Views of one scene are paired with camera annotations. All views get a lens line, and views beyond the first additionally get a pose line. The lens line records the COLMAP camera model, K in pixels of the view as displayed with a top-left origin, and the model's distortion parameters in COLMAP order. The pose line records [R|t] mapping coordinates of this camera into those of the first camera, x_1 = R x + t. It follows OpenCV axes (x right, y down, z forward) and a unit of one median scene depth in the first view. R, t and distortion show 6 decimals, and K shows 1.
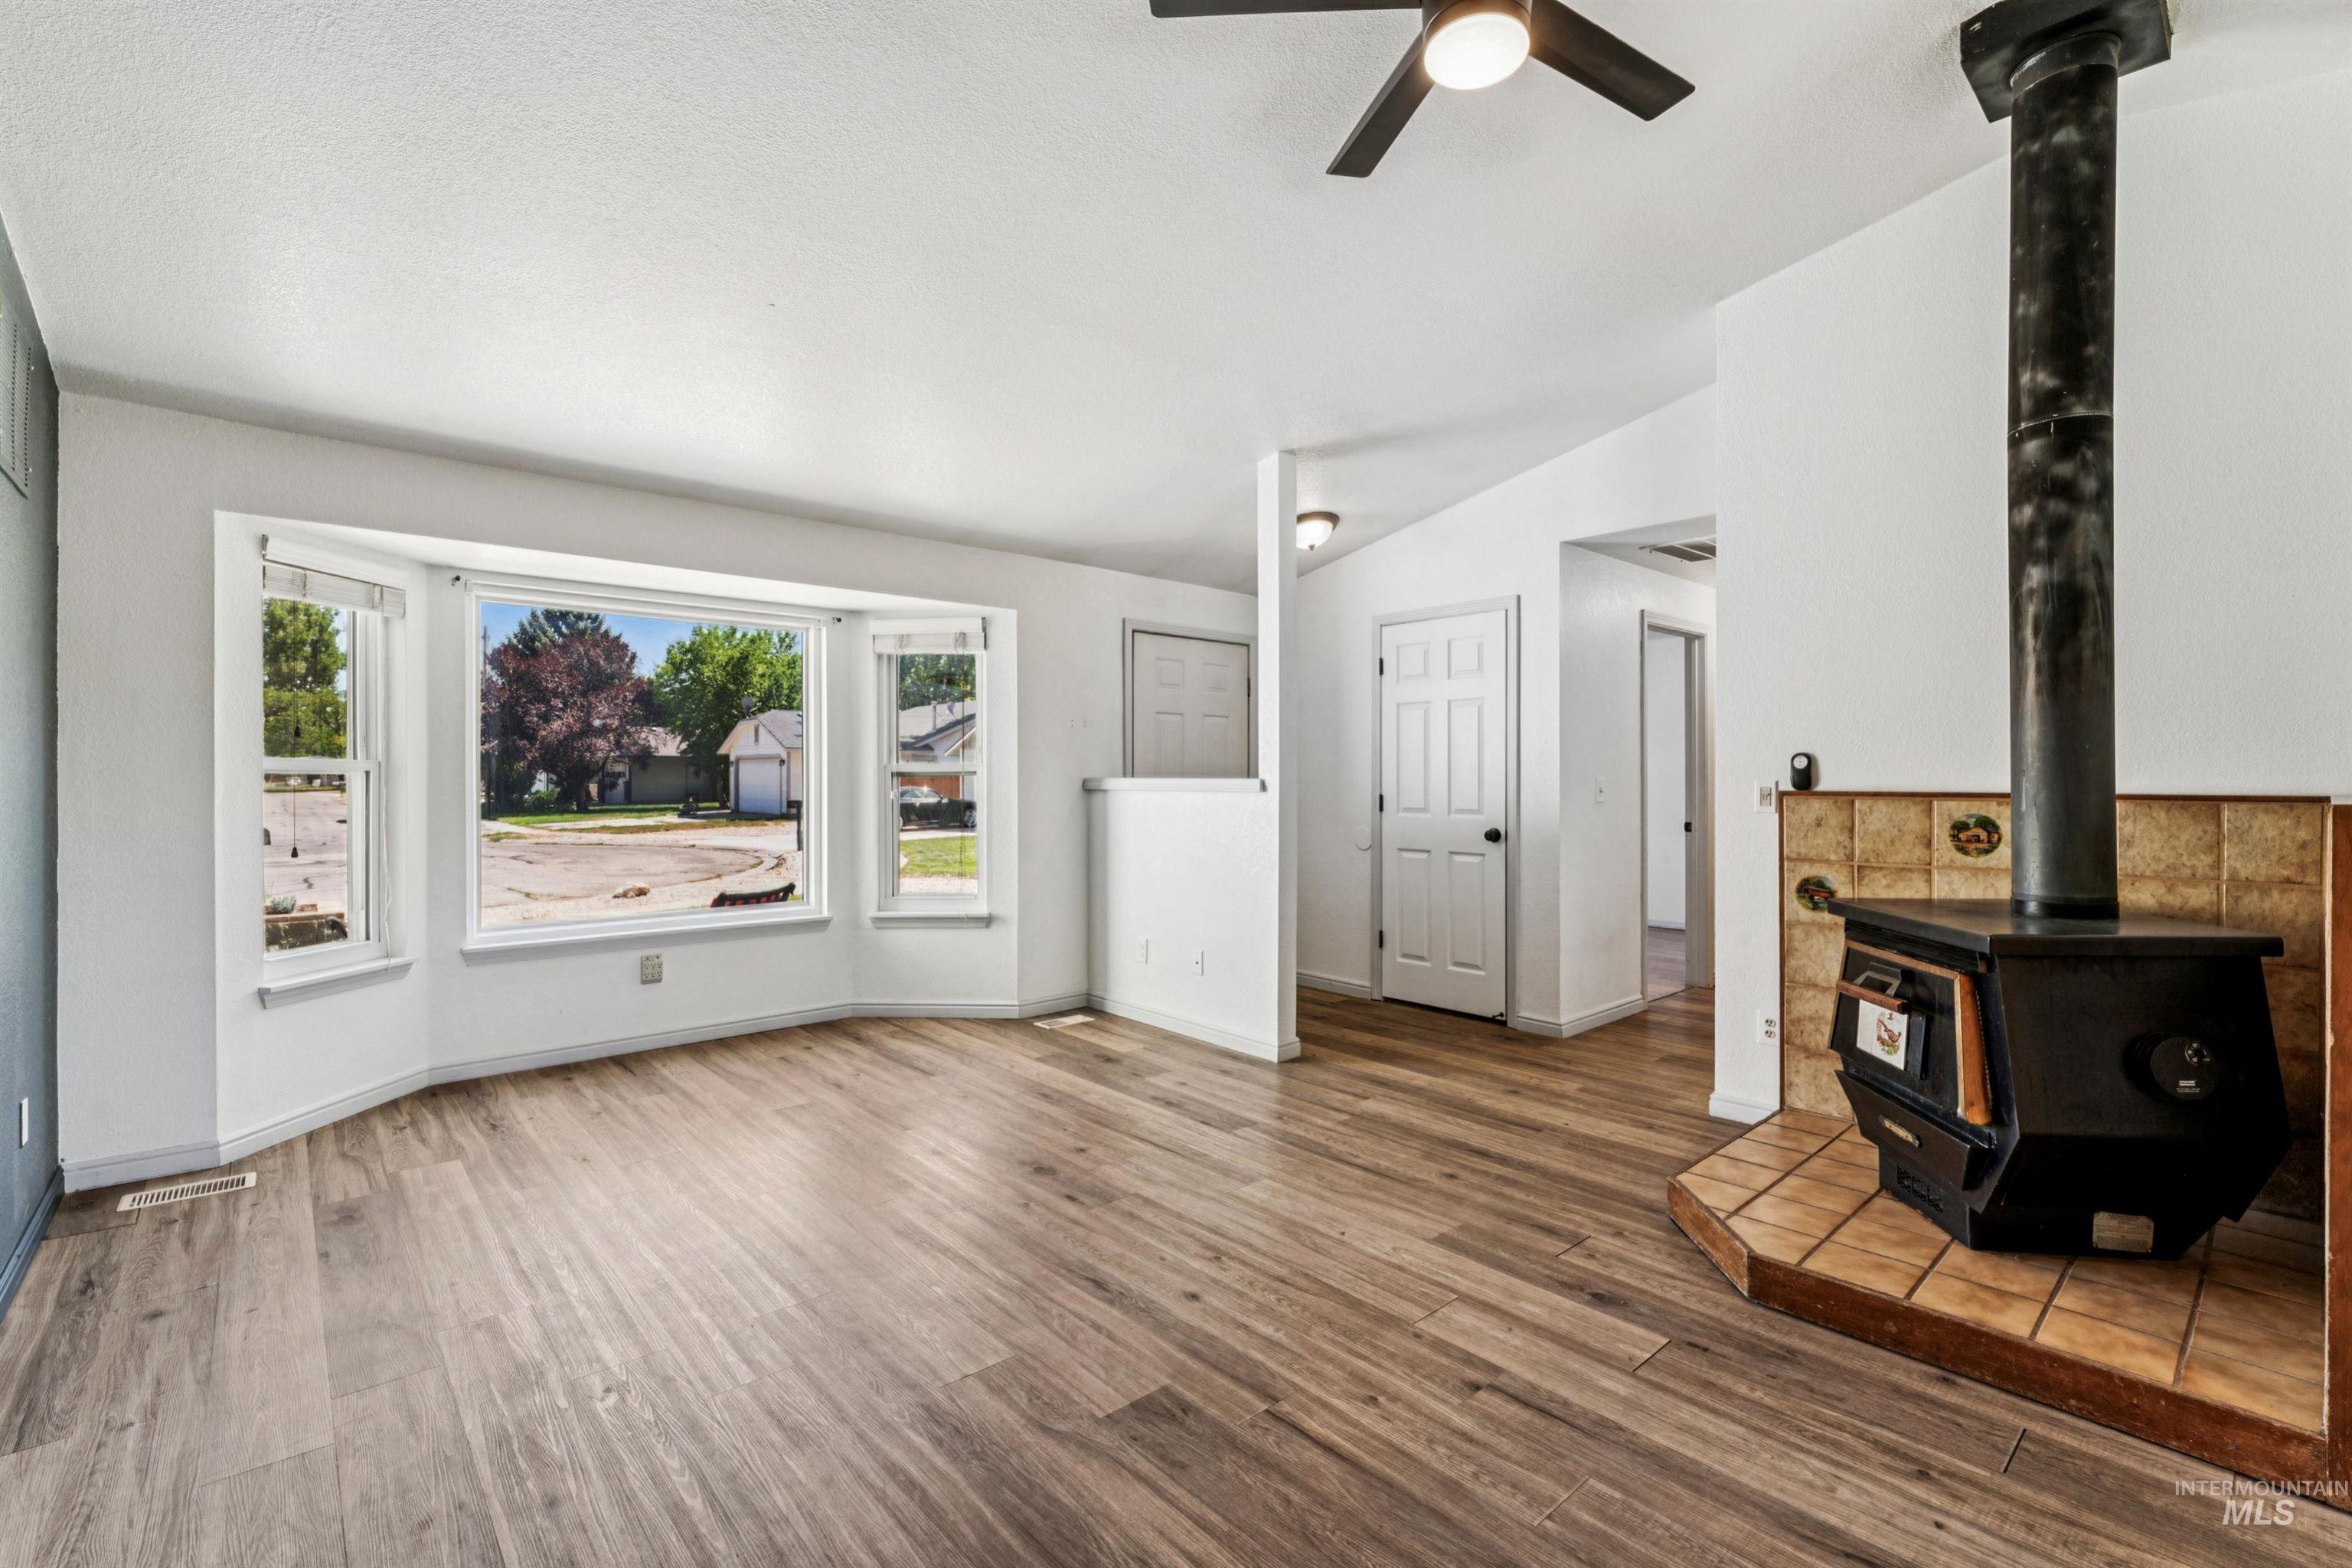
lens RADIAL K [[1033.1, 0, 1179.4], [0, 1033.1, 780.6], [0, 0, 1]] dist [-0.004009, 0.000619]
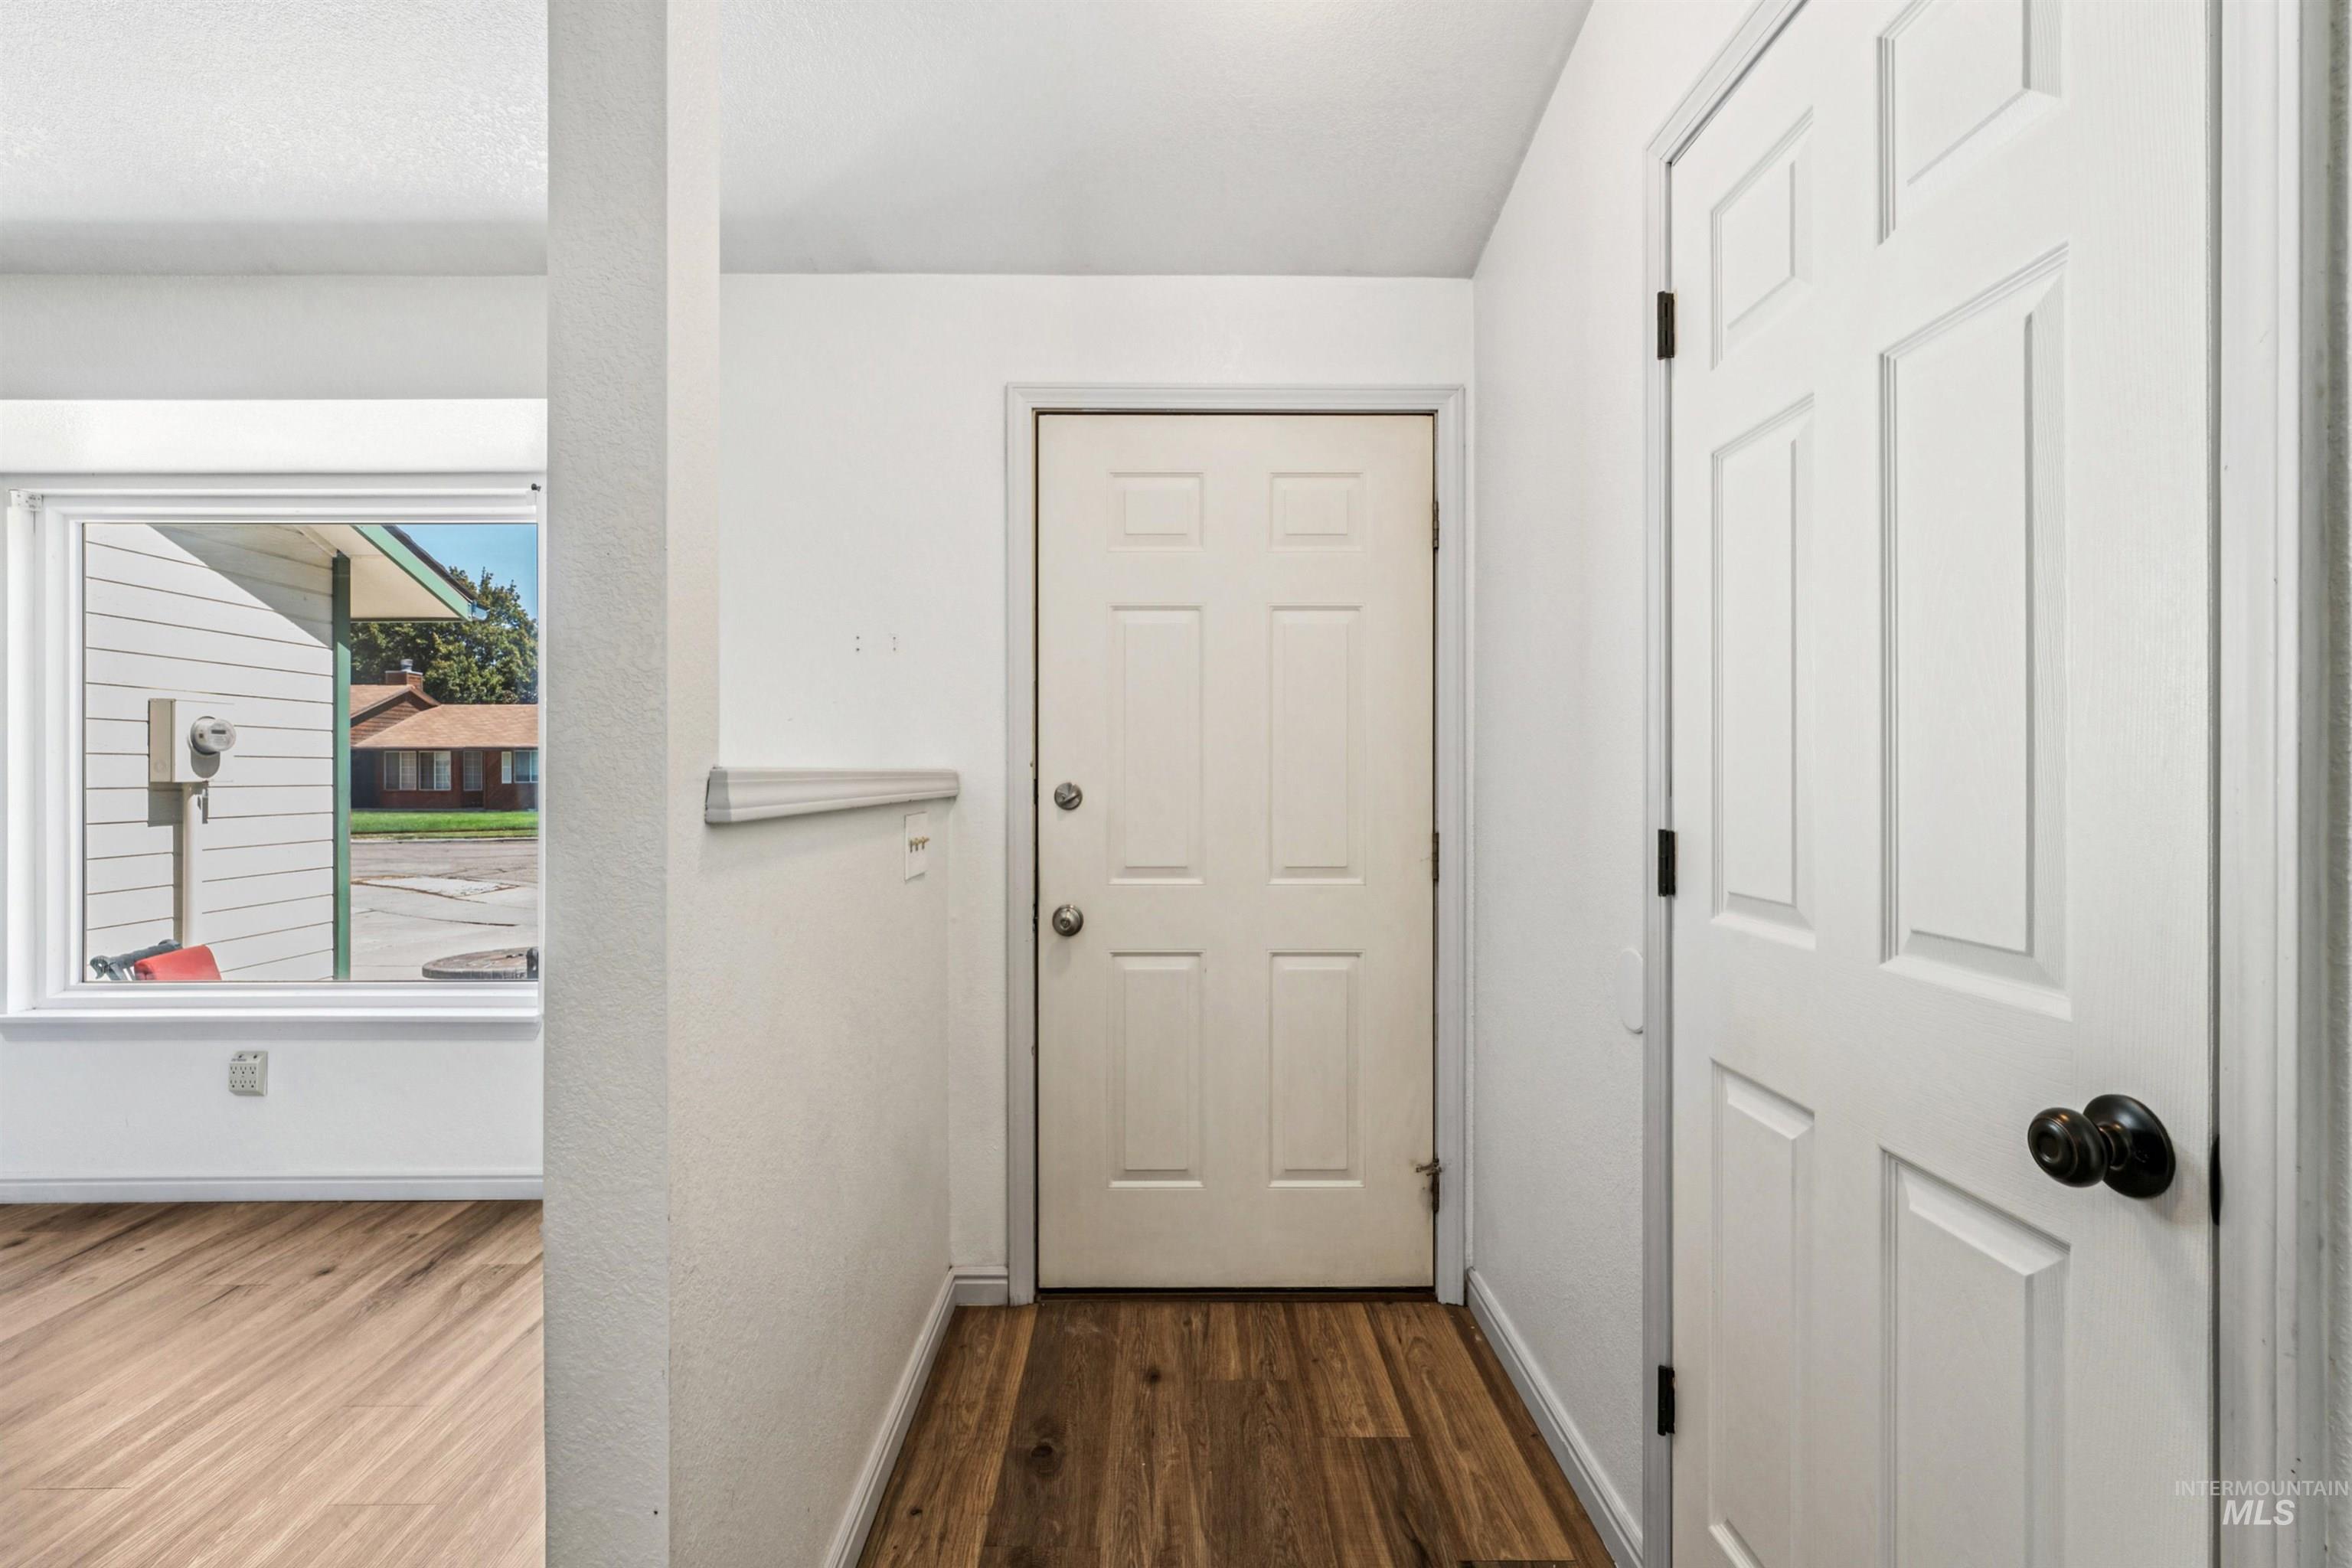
lens RADIAL K [[1091.9, 0, 1171.4], [0, 1091.9, 770.6], [0, 0, 1]] dist [0.006525, -0.004516]
pose [[0.752712, 0.001844, -0.658347, 0.314788], [-0.002598, 0.999997, -0.000170, -0.002198], [0.658344, 0.001838, 0.752715, 0.792339]]
